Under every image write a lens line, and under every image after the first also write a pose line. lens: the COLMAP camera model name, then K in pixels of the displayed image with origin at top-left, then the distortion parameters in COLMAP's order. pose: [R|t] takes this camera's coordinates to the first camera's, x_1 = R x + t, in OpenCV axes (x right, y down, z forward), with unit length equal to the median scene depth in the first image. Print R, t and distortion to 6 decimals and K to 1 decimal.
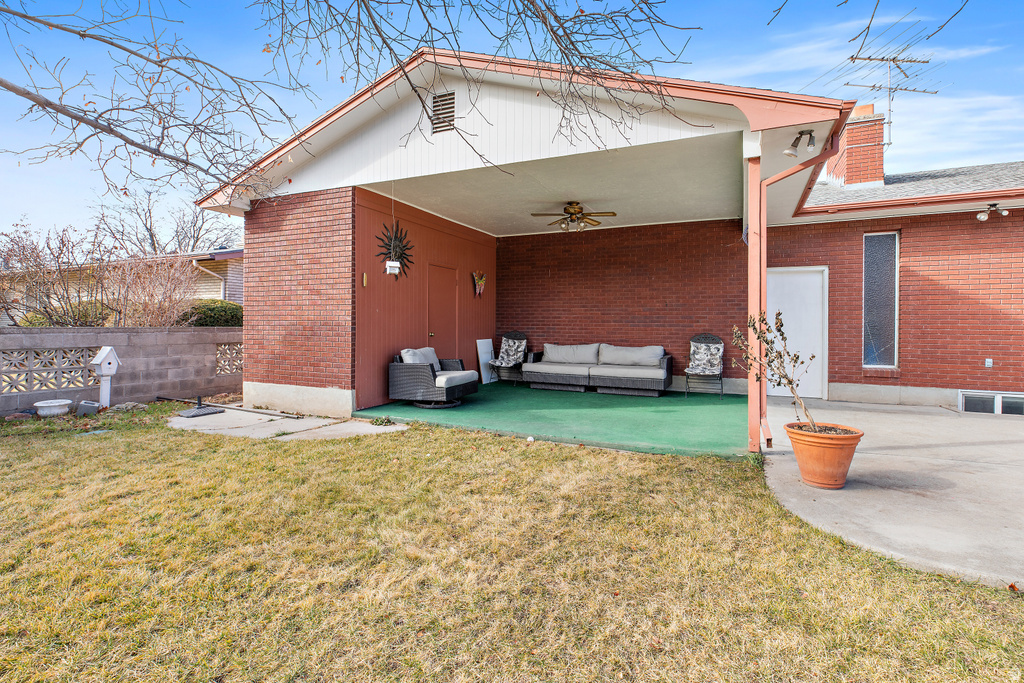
lens RADIAL K [[484.0, 0, 534.5], [0, 484.0, 318.7], [0, 0, 1]] dist [0.003592, 0.000163]
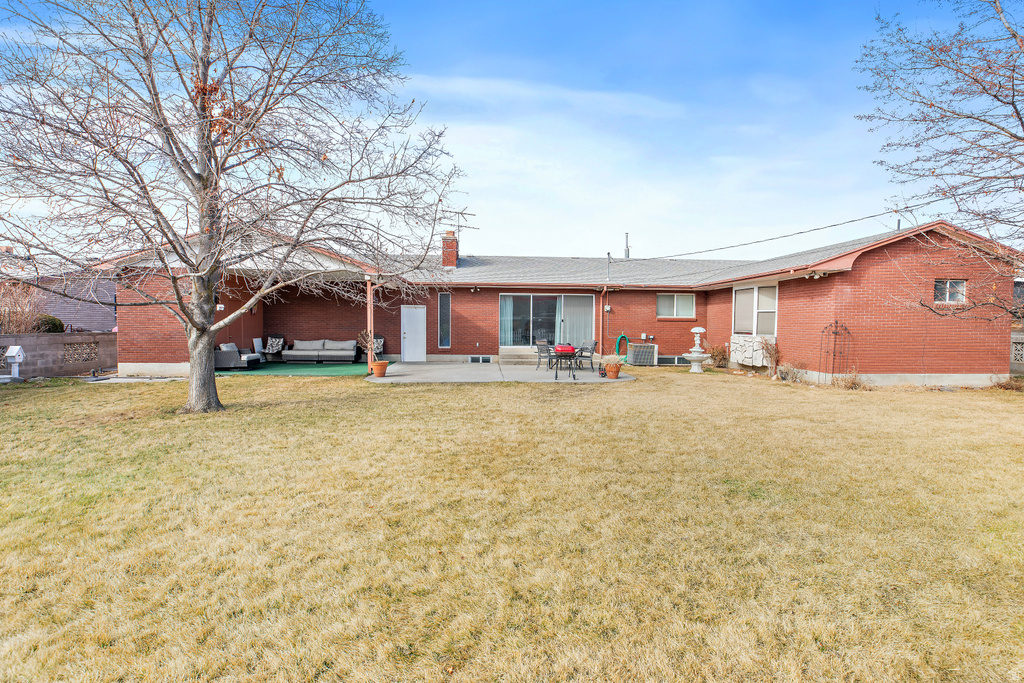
lens RADIAL K [[484.0, 0, 519.6], [0, 484.0, 341.7], [0, 0, 1]] dist [0.003592, 0.000163]
pose [[0.891727, -0.018594, 0.452191, -0.056080], [-0.006977, 0.998472, 0.054815, -0.060205], [-0.452519, -0.052035, 0.890235, -1.244008]]
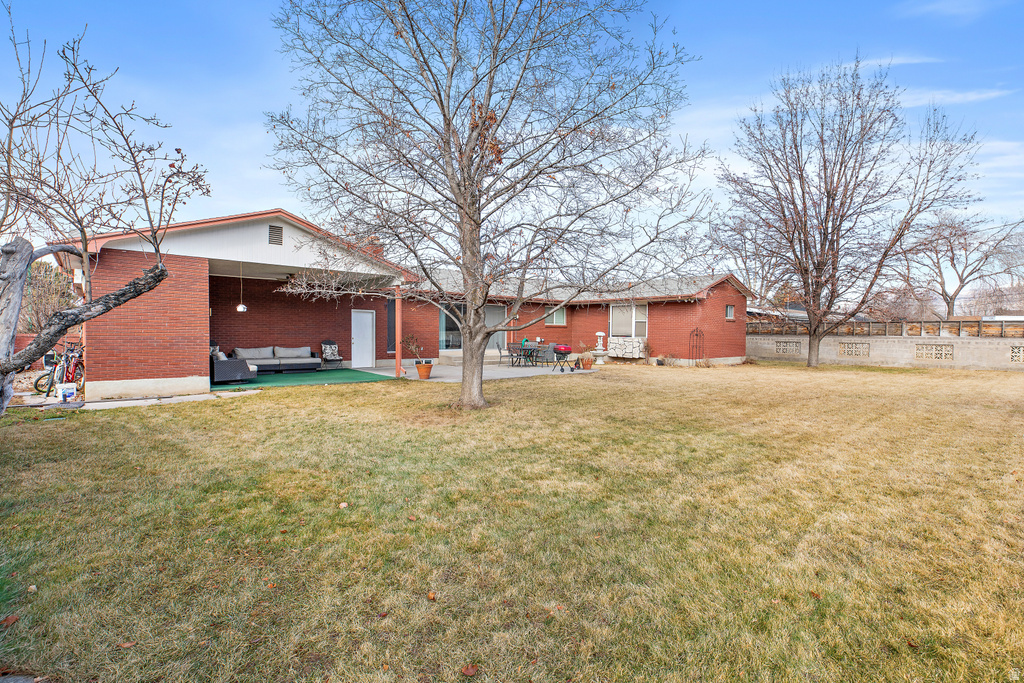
lens RADIAL K [[484.0, 0, 511.0], [0, 484.0, 337.5], [0, 0, 1]] dist [0.003592, 0.000163]
pose [[0.425988, -0.012633, 0.904641, -1.185974], [-0.017507, 0.999600, 0.022203, -0.039287], [-0.904559, -0.025295, 0.425596, -0.573183]]
